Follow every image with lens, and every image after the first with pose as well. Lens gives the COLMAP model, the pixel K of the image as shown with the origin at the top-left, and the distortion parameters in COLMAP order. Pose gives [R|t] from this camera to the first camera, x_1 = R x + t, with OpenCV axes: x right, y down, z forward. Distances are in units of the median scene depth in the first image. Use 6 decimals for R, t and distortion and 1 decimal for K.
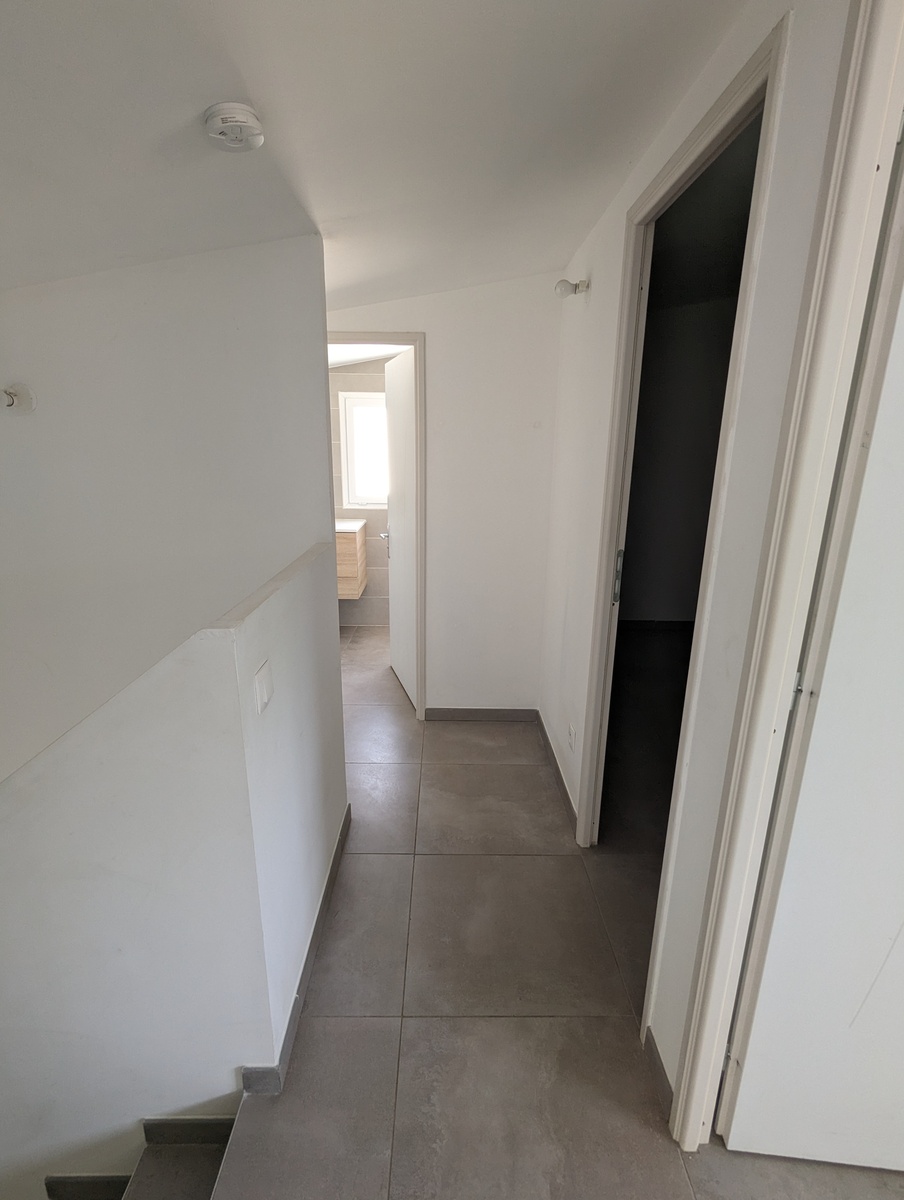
lens RADIAL K [[574.4, 0, 450.2], [0, 574.4, 603.1], [0, 0, 1]] dist [0.001544, 0.001790]
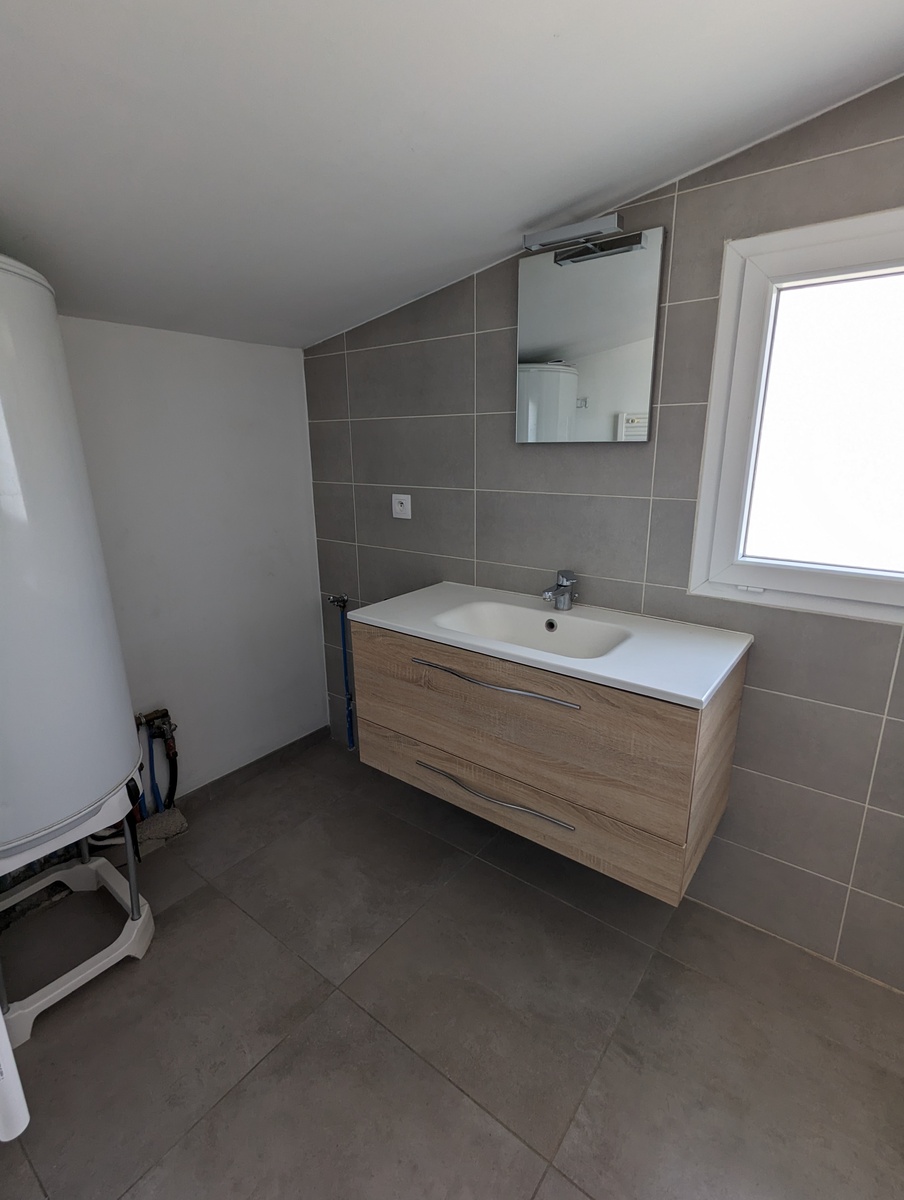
lens RADIAL K [[574.4, 0, 451.7], [0, 574.4, 598.7], [0, 0, 1]] dist [0.001544, 0.001790]
pose [[0.784842, 0.147108, -0.601982, -0.094327], [-0.145179, 0.988029, 0.052167, -0.170927], [0.602450, 0.046452, 0.796804, 0.680880]]
